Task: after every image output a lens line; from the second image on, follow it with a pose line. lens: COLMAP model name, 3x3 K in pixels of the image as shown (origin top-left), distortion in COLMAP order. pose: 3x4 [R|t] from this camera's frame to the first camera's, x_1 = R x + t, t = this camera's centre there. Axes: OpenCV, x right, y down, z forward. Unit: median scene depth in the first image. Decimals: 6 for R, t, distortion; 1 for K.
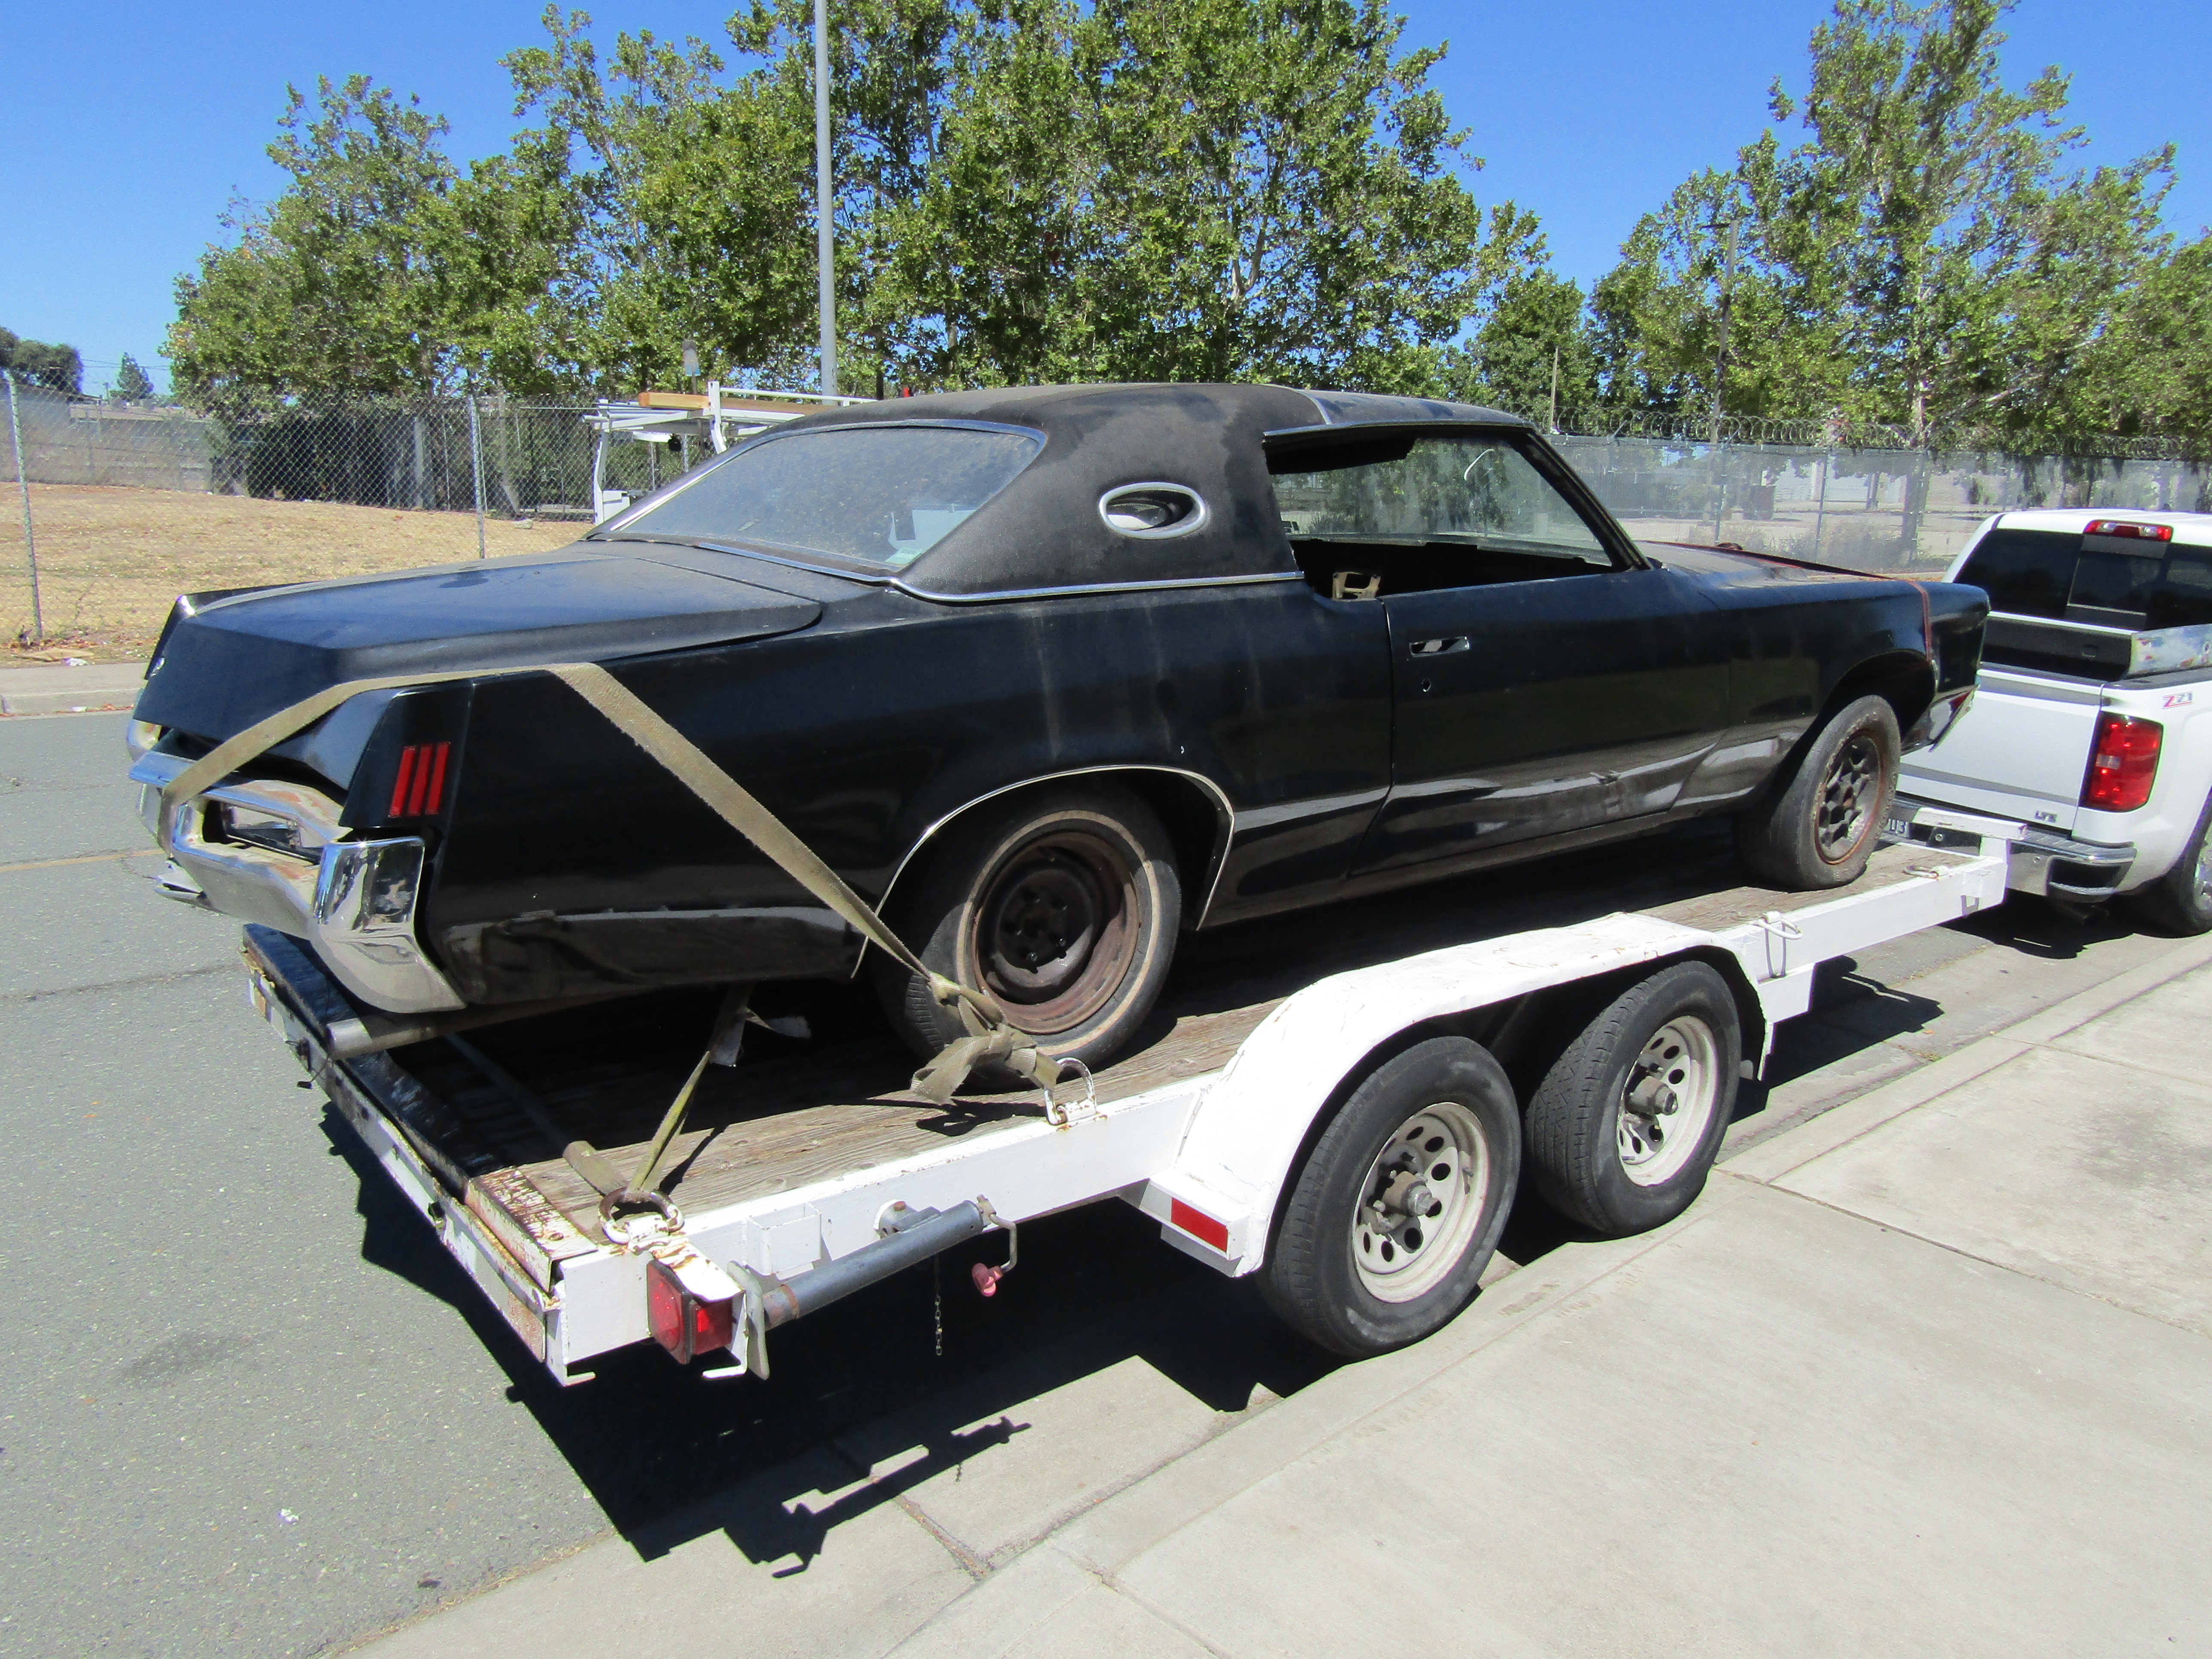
lens RADIAL K [[1547.0, 0, 1108.7], [0, 1547.0, 828.8], [0, 0, 1]] dist [-0.001859, -0.001460]
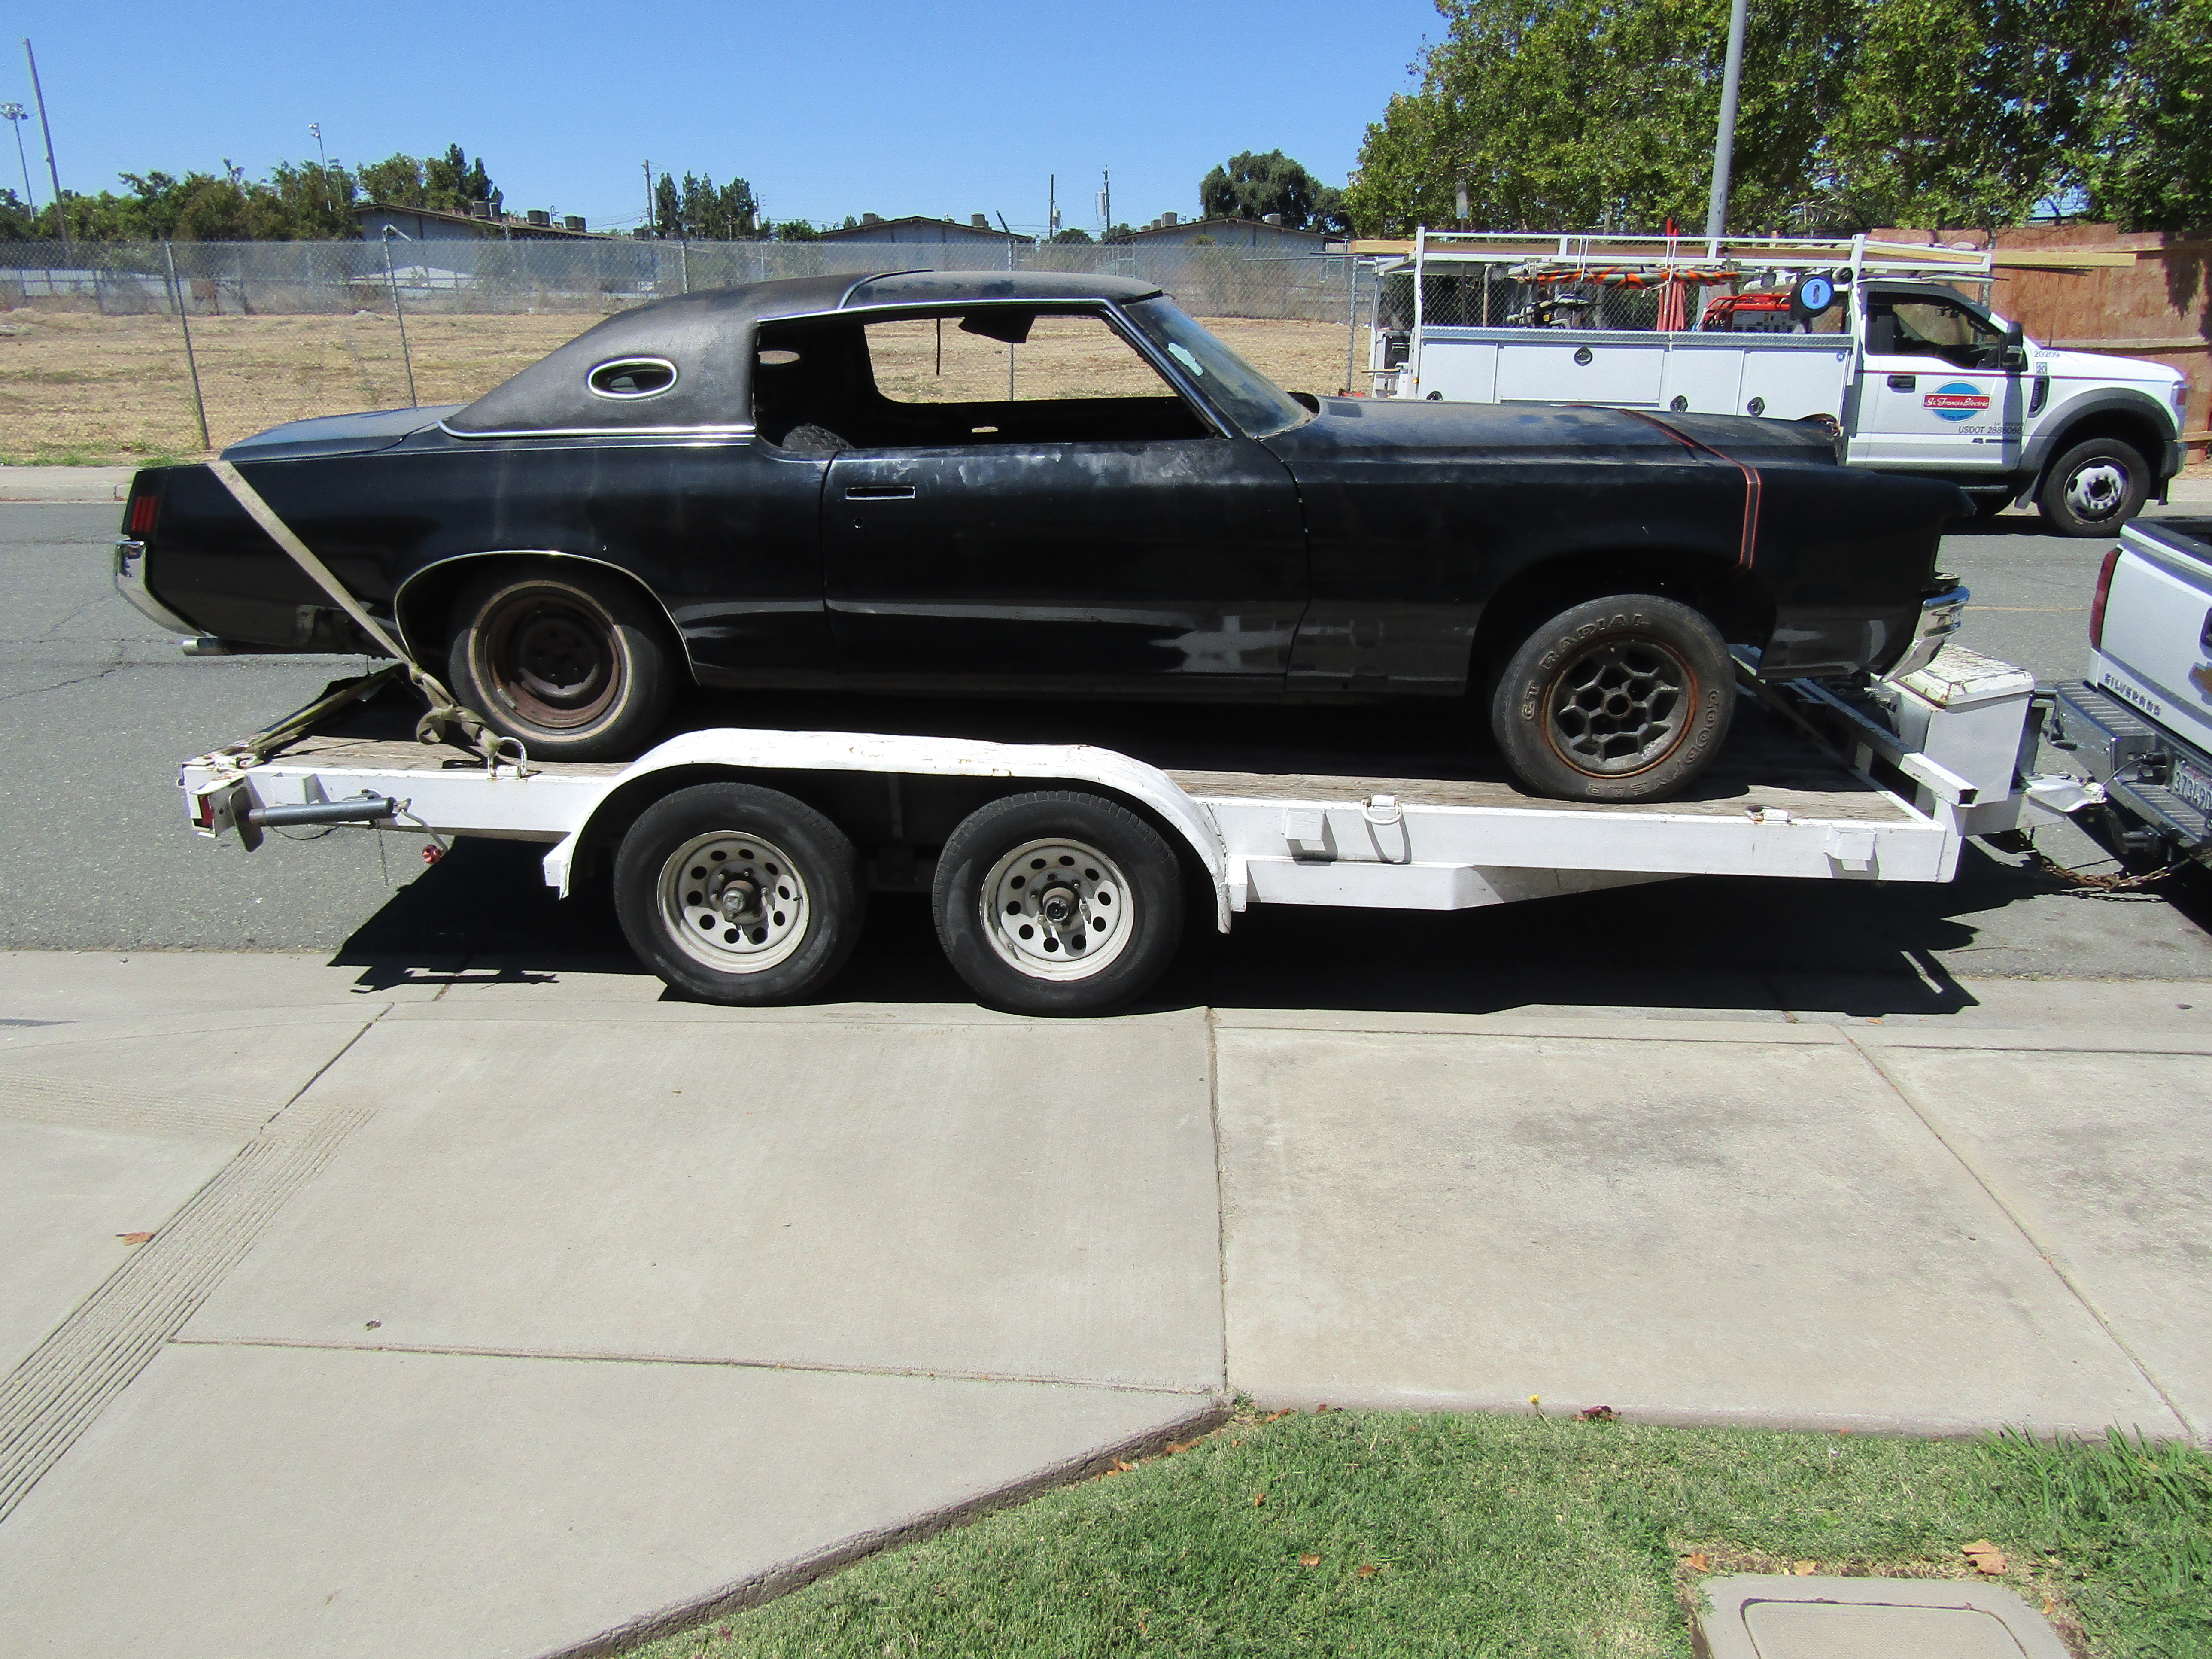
lens RADIAL K [[1547.0, 0, 1099.4], [0, 1547.0, 825.8], [0, 0, 1]] dist [-0.001859, -0.001460]
pose [[0.747604, 0.200379, -0.633195, 0.928678], [-0.134967, 0.979343, 0.150568, -0.052018], [0.650286, -0.027105, 0.759206, 0.131776]]
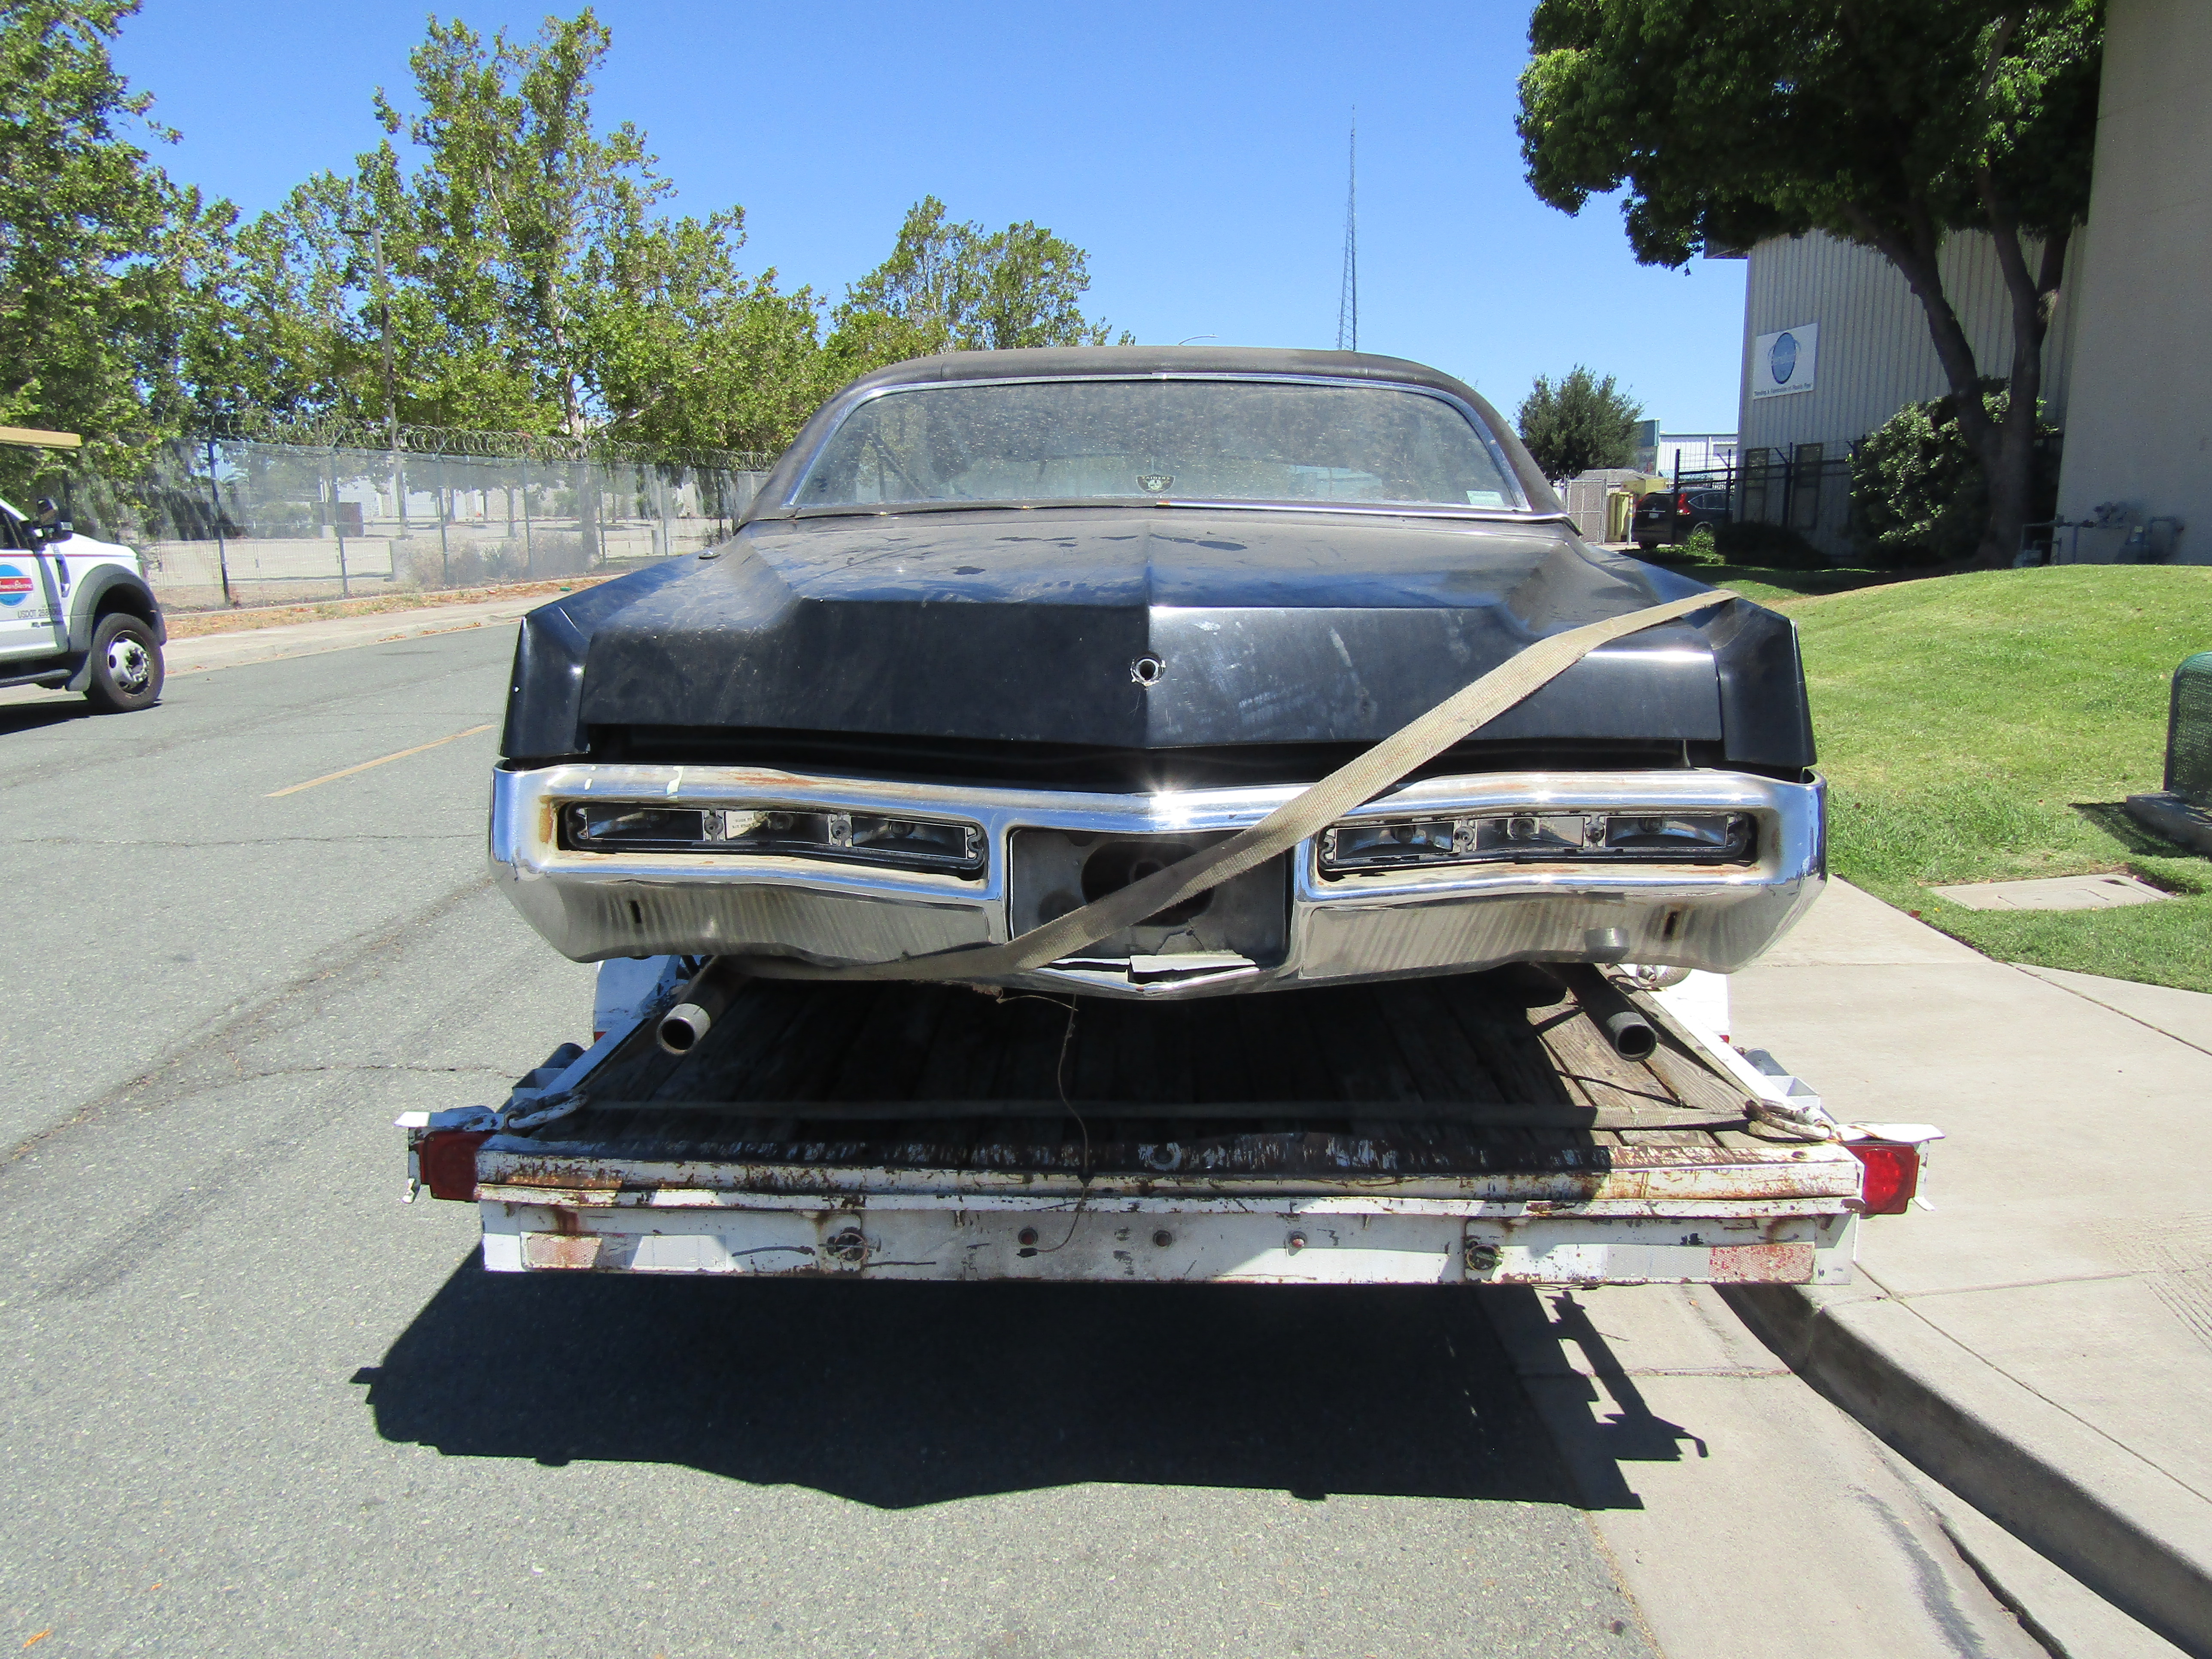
lens RADIAL K [[1547.0, 0, 1093.5], [0, 1547.0, 822.4], [0, 0, 1]] dist [-0.001859, -0.001460]
pose [[0.656069, -0.173598, 0.734464, -0.731800], [0.184259, 0.980579, 0.067179, -0.055479], [-0.731862, 0.091258, 0.675315, 0.338710]]
